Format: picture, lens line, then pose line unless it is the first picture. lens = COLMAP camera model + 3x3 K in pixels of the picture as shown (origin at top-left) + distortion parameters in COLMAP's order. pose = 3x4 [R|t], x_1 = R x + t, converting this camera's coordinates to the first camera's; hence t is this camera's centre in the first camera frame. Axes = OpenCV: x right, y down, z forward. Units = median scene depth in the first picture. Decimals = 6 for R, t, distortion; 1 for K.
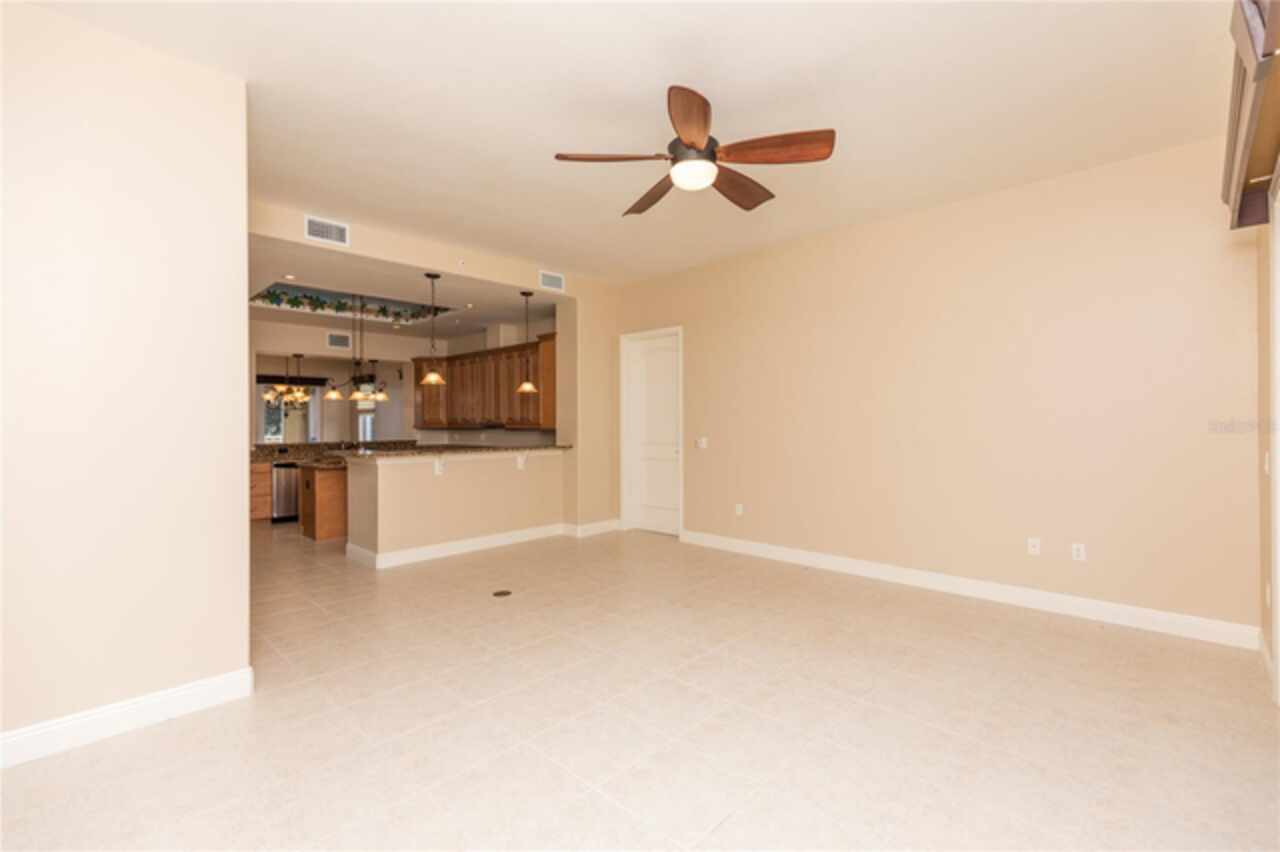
lens RADIAL K [[579.7, 0, 642.7], [0, 579.7, 421.9], [0, 0, 1]] dist [0.002419, 0.000370]
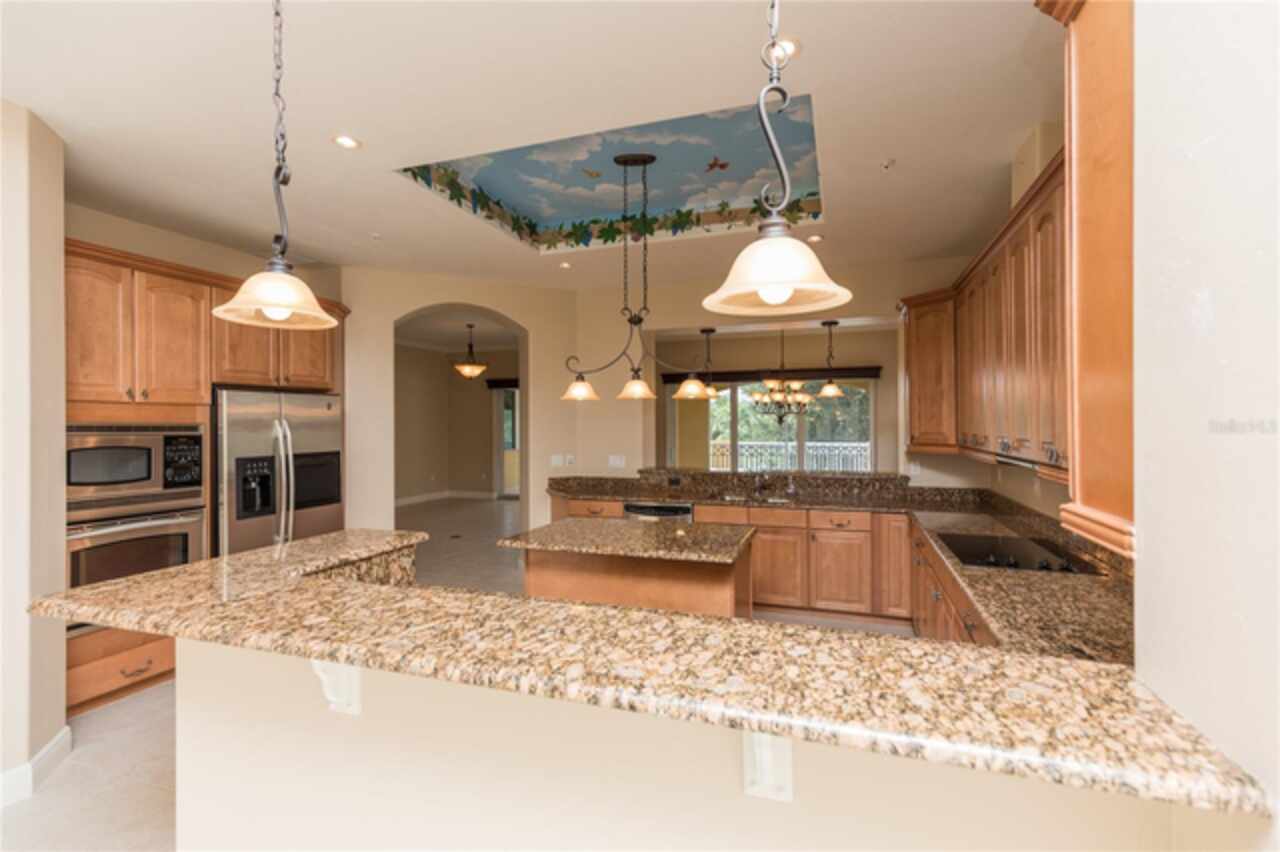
lens RADIAL K [[579.7, 0, 646.5], [0, 579.7, 420.2], [0, 0, 1]] dist [0.002419, 0.000370]
pose [[0.402746, -0.002694, -0.915308, -0.057297], [0.002973, 0.999994, -0.001635, -0.018937], [0.915307, -0.002063, 0.402752, 0.797679]]
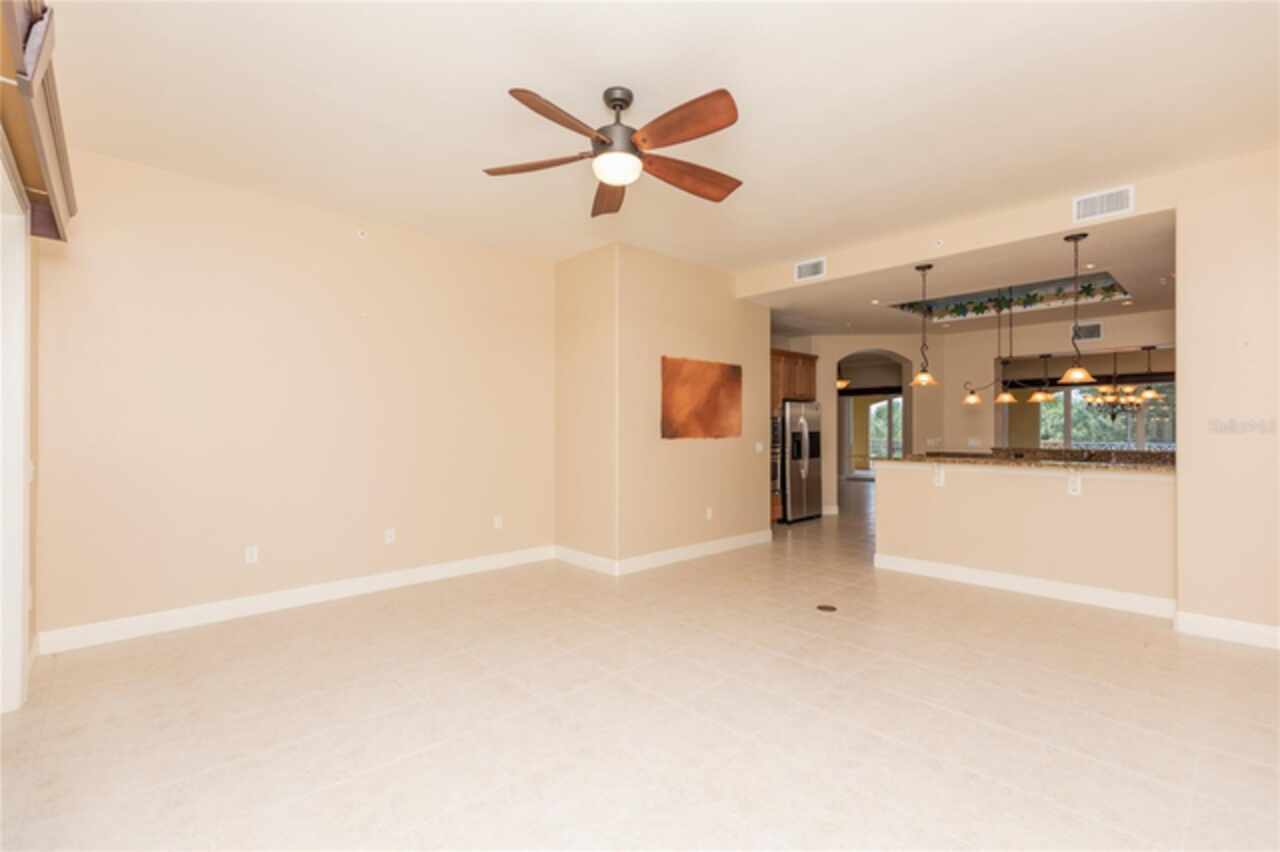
lens RADIAL K [[579.7, 0, 641.7], [0, 579.7, 423.6], [0, 0, 1]] dist [0.002419, 0.000370]
pose [[-0.070155, -0.005188, -0.997523, 0.453627], [0.000324, 0.999986, -0.005223, 0.000488], [0.997536, -0.000690, -0.070153, 0.477476]]
